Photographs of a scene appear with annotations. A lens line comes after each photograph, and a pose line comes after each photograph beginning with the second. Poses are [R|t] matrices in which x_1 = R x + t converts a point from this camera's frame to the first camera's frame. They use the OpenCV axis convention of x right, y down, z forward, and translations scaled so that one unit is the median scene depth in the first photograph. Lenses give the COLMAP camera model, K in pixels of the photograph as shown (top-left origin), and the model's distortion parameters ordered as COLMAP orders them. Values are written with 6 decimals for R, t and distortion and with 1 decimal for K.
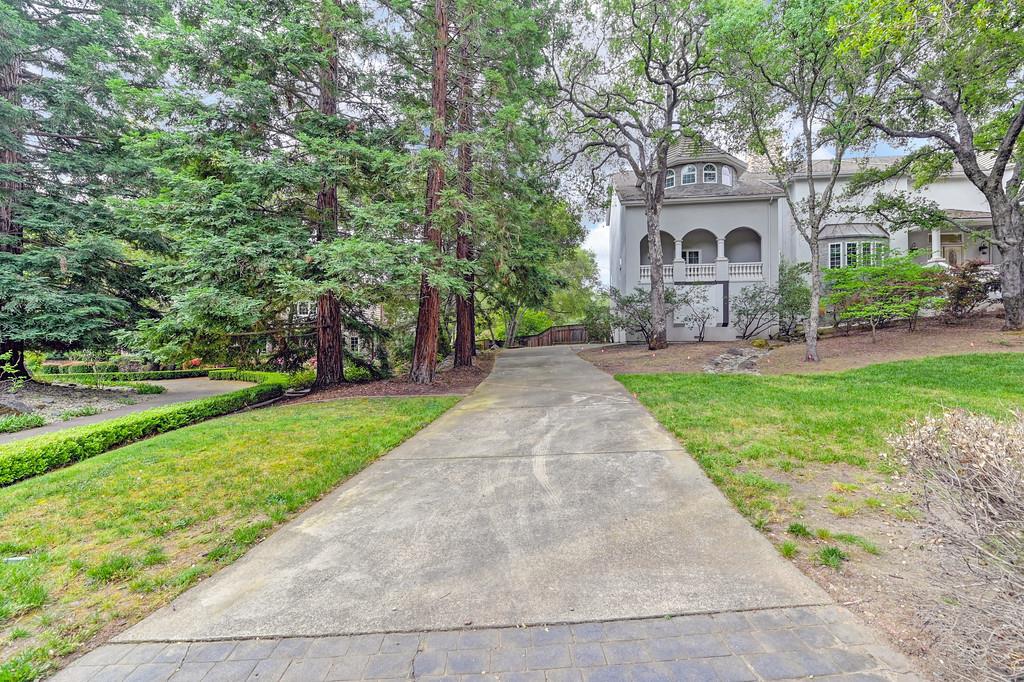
lens RADIAL K [[421.4, 0, 512.0], [0, 421.4, 341.0], [0, 0, 1]] dist [-0.017633, -0.000287]
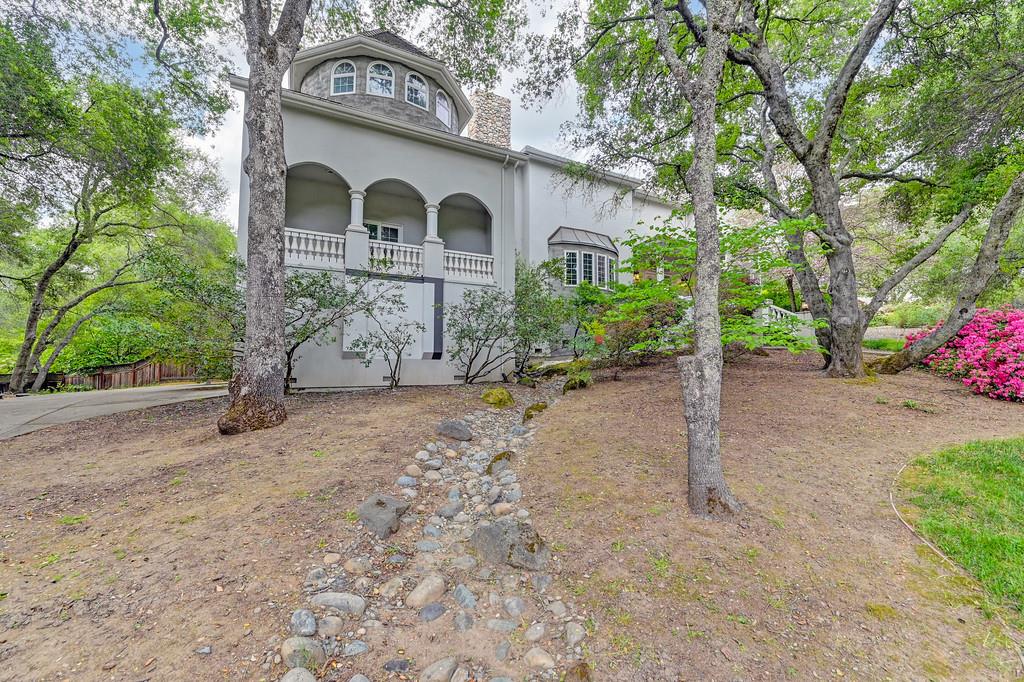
lens RADIAL K [[421.4, 0, 512.0], [0, 421.4, 341.0], [0, 0, 1]] dist [-0.017633, -0.000287]
pose [[0.802990, 0.036591, 0.594869, 0.253495], [-0.002150, 0.998285, -0.058503, -0.026130], [-0.595989, 0.045698, 0.801691, 0.488447]]
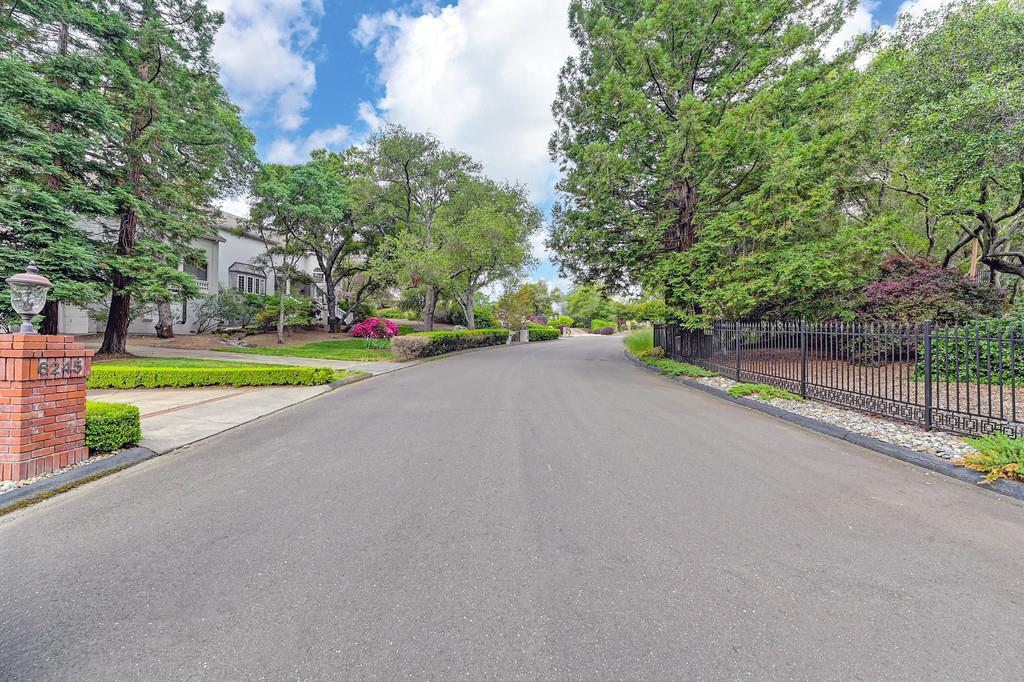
lens RADIAL K [[421.4, 0, 512.0], [0, 421.4, 341.0], [0, 0, 1]] dist [-0.017633, -0.000287]
pose [[0.142017, 0.017379, 0.989712, -0.690717], [-0.005713, 0.999844, -0.016737, 0.037782], [-0.989848, -0.003277, 0.142094, -0.258725]]
